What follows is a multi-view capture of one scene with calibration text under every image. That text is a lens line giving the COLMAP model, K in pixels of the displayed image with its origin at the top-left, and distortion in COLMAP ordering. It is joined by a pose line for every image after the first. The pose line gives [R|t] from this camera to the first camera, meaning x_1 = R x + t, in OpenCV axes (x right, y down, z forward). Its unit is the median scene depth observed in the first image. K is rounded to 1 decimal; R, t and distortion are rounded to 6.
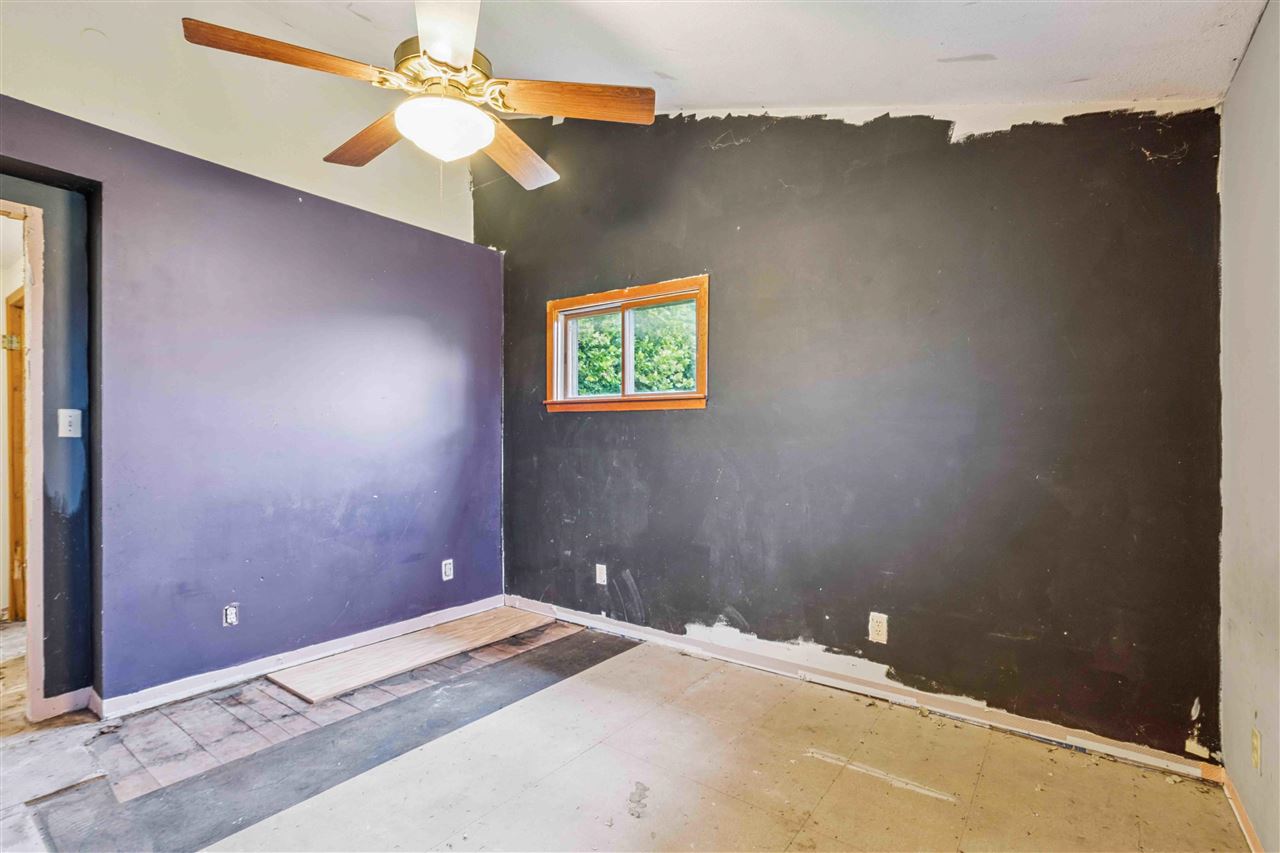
lens RADIAL K [[597.4, 0, 644.0], [0, 597.4, 434.7], [0, 0, 1]] dist [-0.013176, 0.003505]
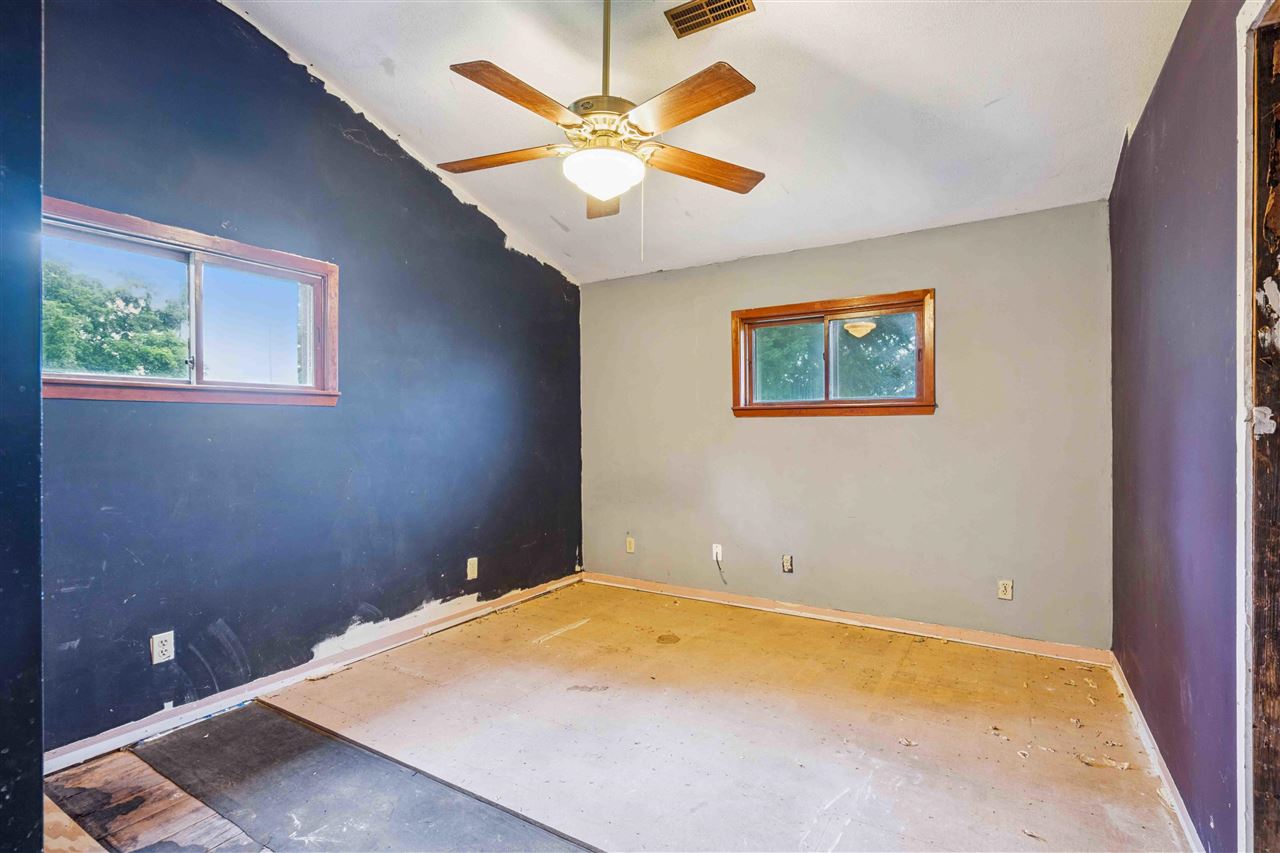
lens RADIAL K [[597.4, 0, 645.1], [0, 597.4, 423.5], [0, 0, 1]] dist [-0.013176, 0.003505]
pose [[-0.078828, 0.001780, 0.996887, -0.947907], [0.005996, 0.999981, -0.001311, -0.011470], [-0.996870, 0.005874, -0.078838, 0.642057]]
